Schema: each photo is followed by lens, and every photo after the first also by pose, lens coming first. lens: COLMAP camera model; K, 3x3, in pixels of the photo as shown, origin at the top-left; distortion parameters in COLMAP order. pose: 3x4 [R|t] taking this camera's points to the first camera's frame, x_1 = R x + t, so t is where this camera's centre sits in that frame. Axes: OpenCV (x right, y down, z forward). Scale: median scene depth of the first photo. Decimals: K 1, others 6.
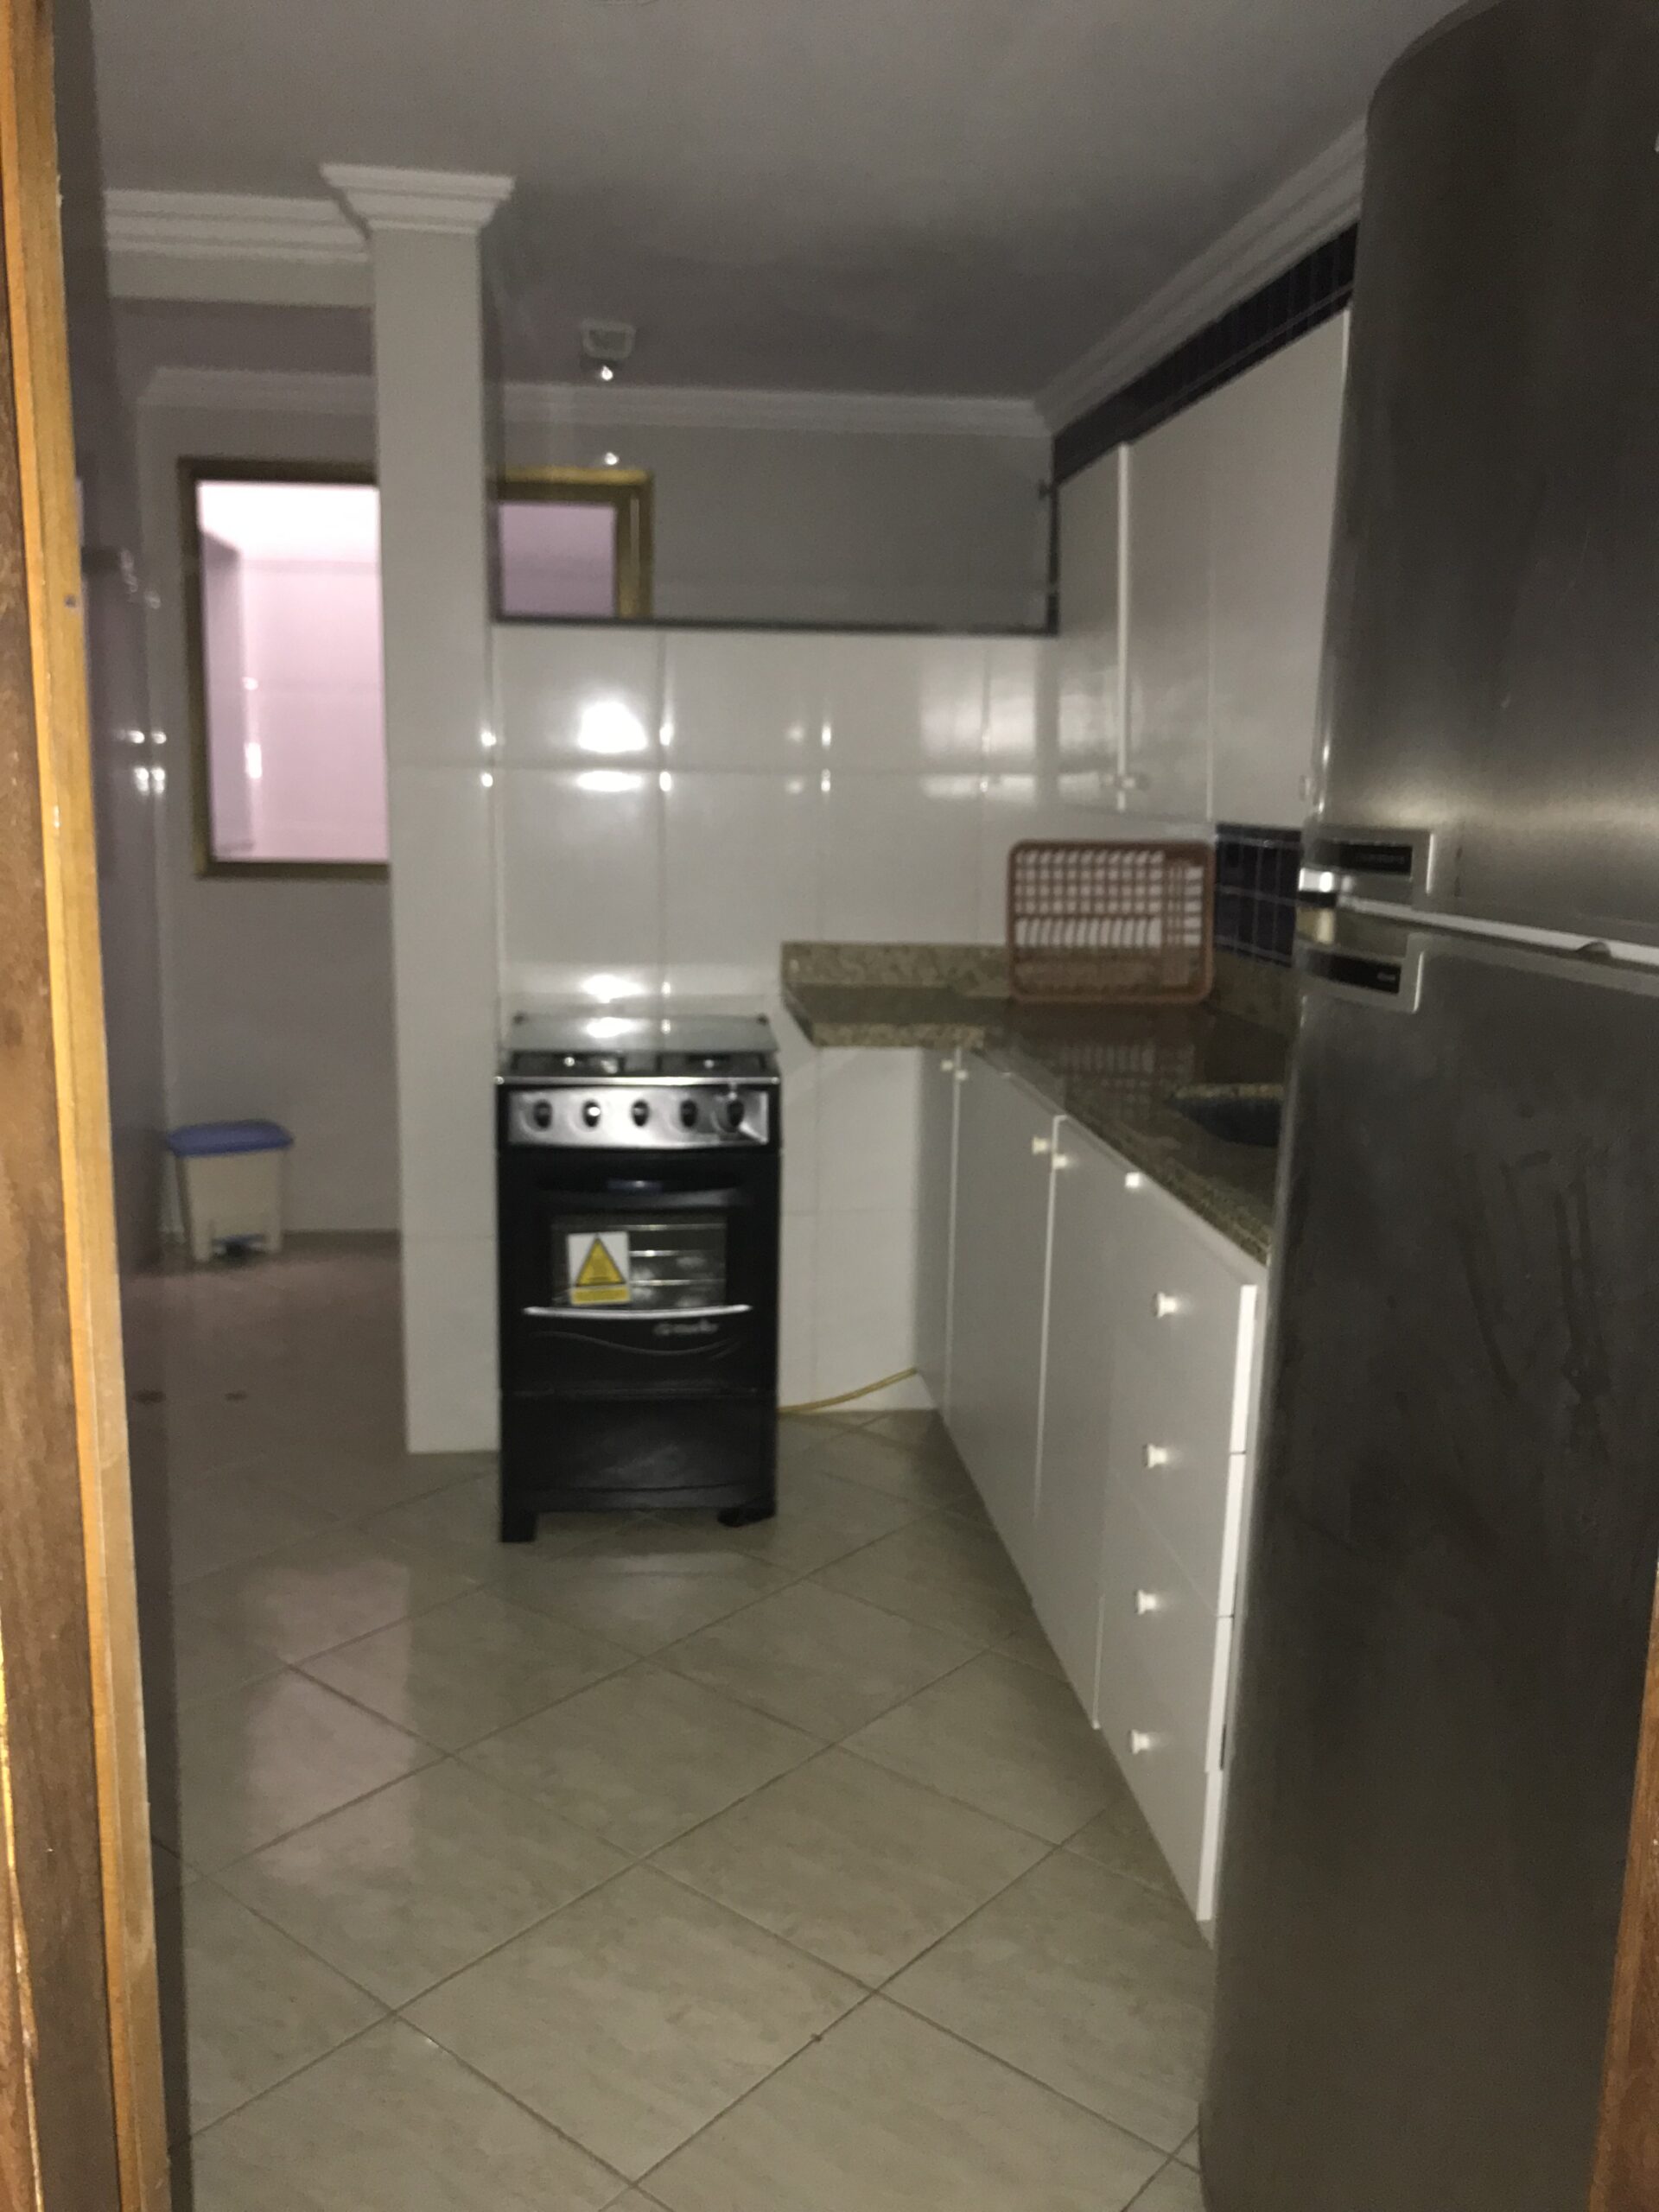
lens RADIAL K [[1820.9, 0, 829.5], [0, 1820.9, 1106.0], [0, 0, 1]] dist [0.008079, -0.023636]
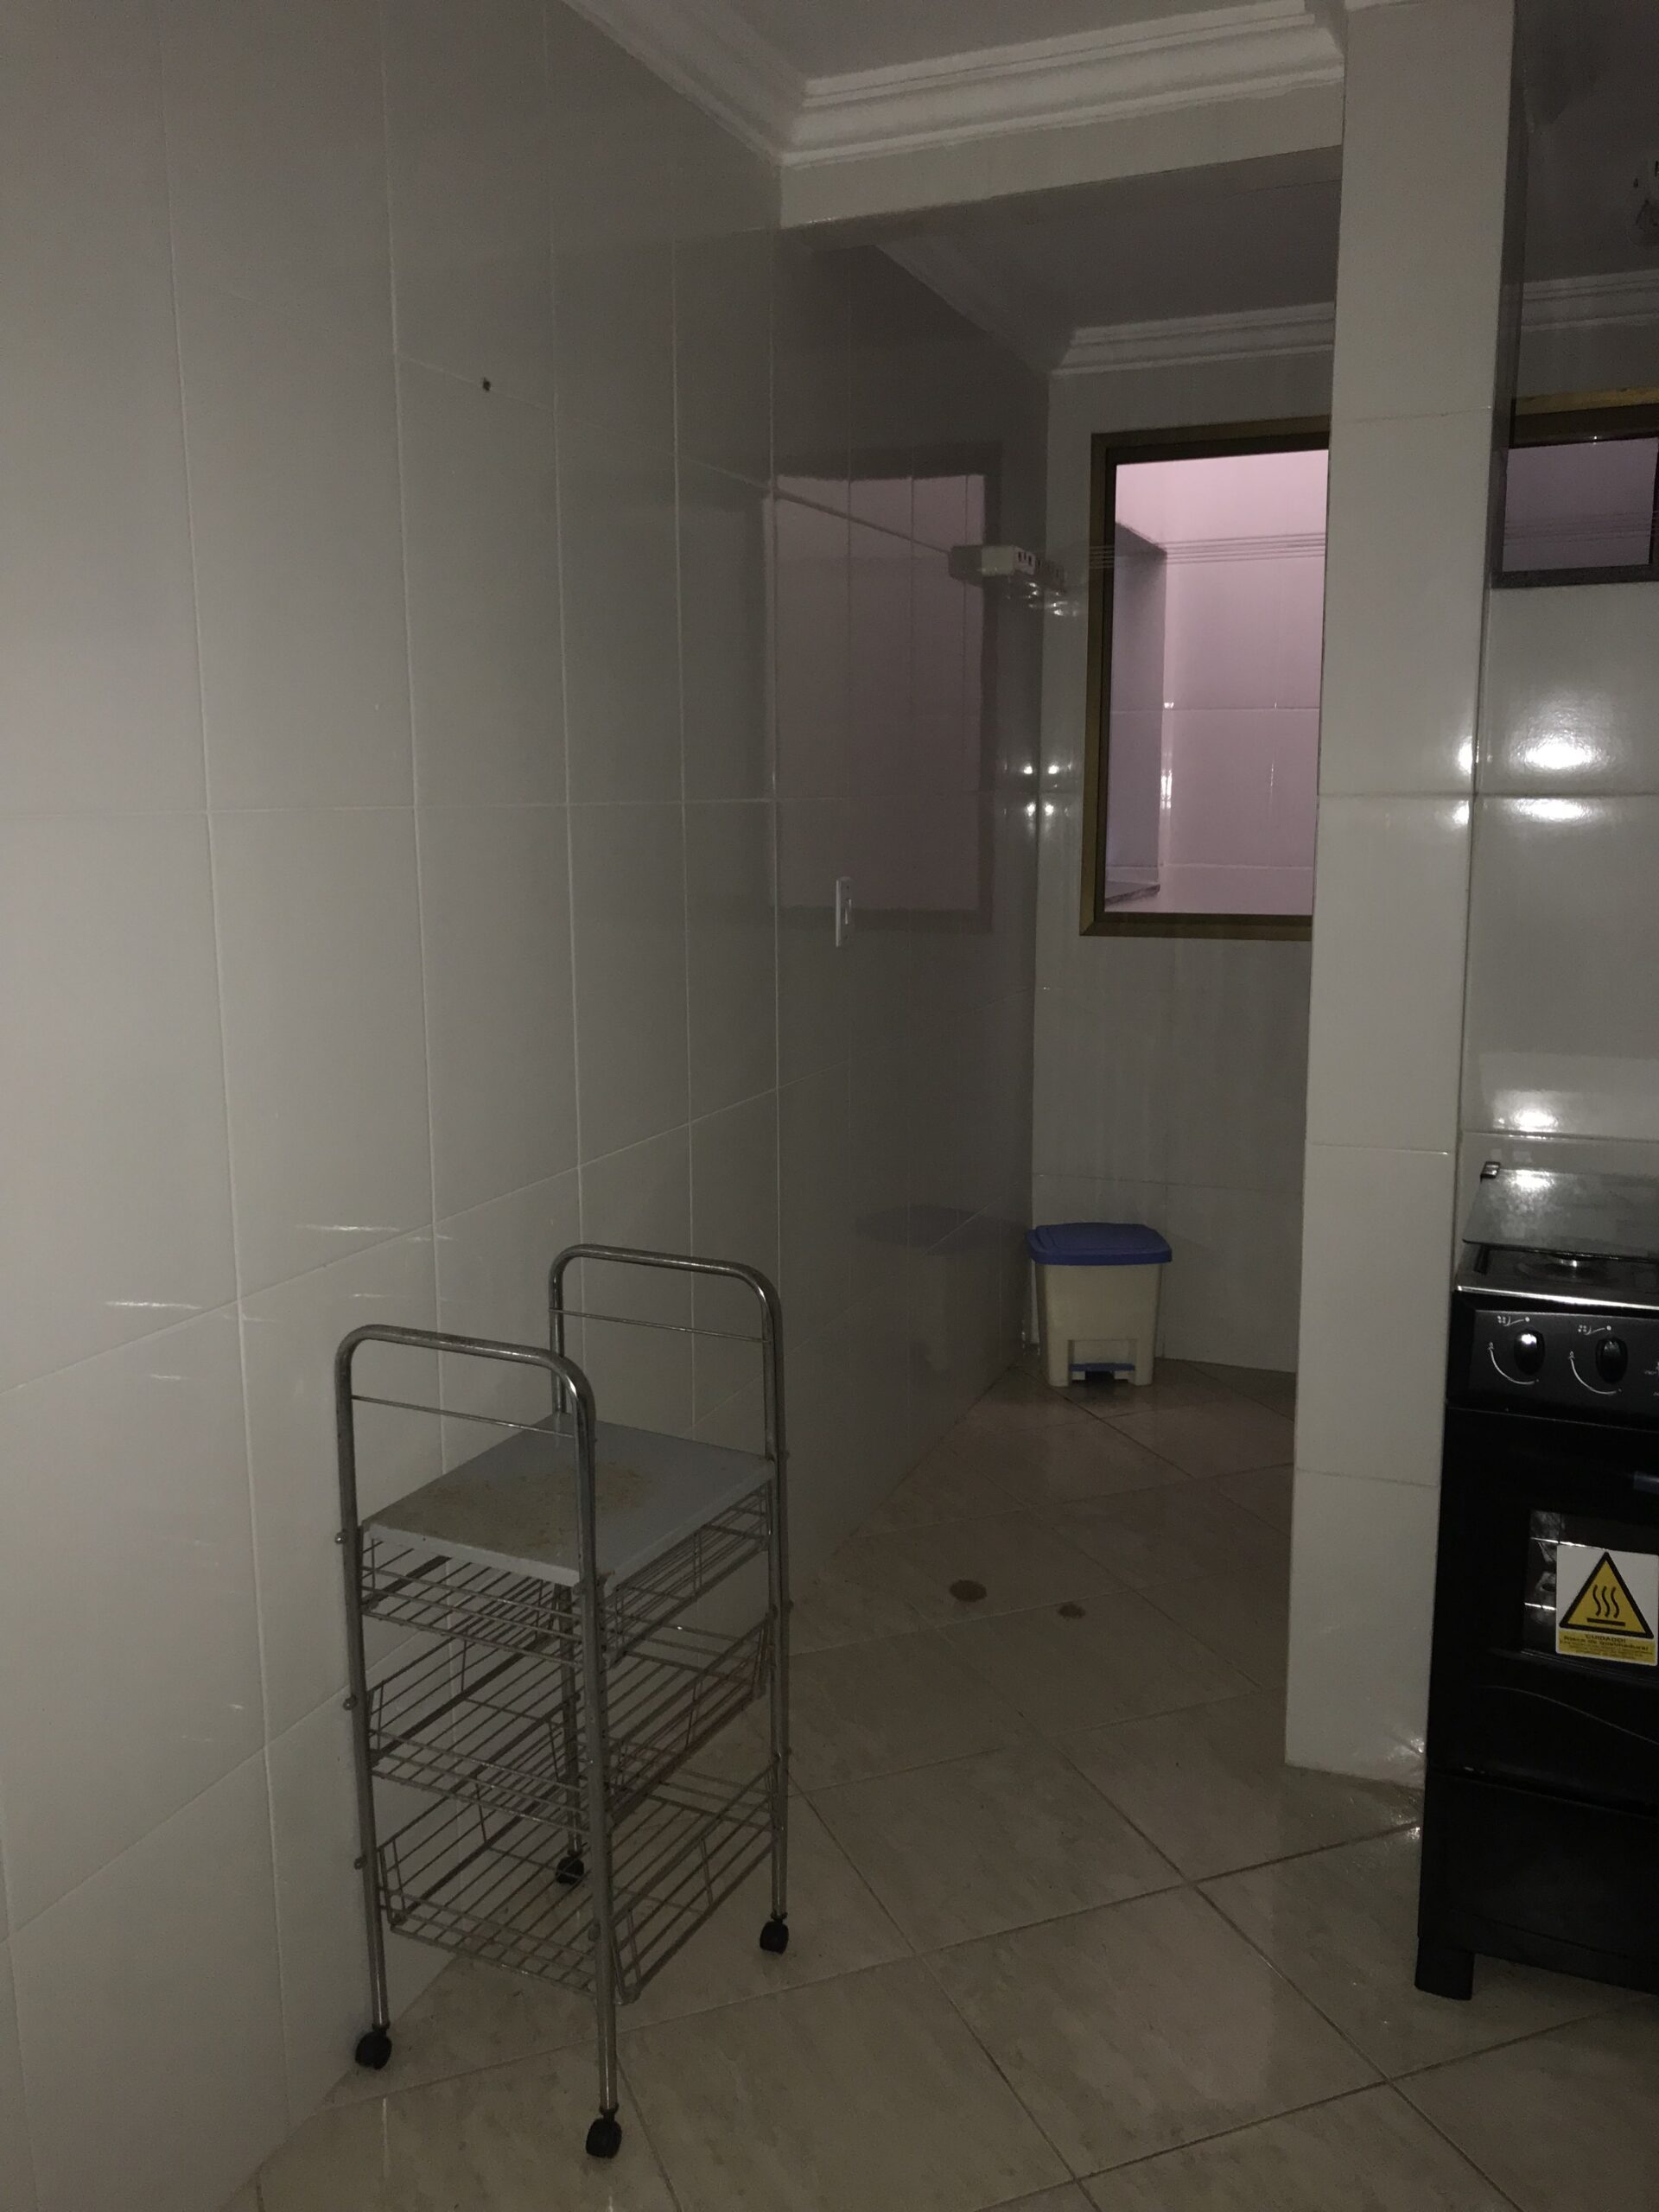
lens RADIAL K [[1820.9, 0, 829.5], [0, 1820.9, 1106.0], [0, 0, 1]] dist [0.008079, -0.023636]
pose [[0.880818, 0.060093, -0.469625, -0.050144], [-0.064894, 0.997874, 0.005974, -0.043283], [0.468986, 0.025213, 0.882846, 0.204808]]
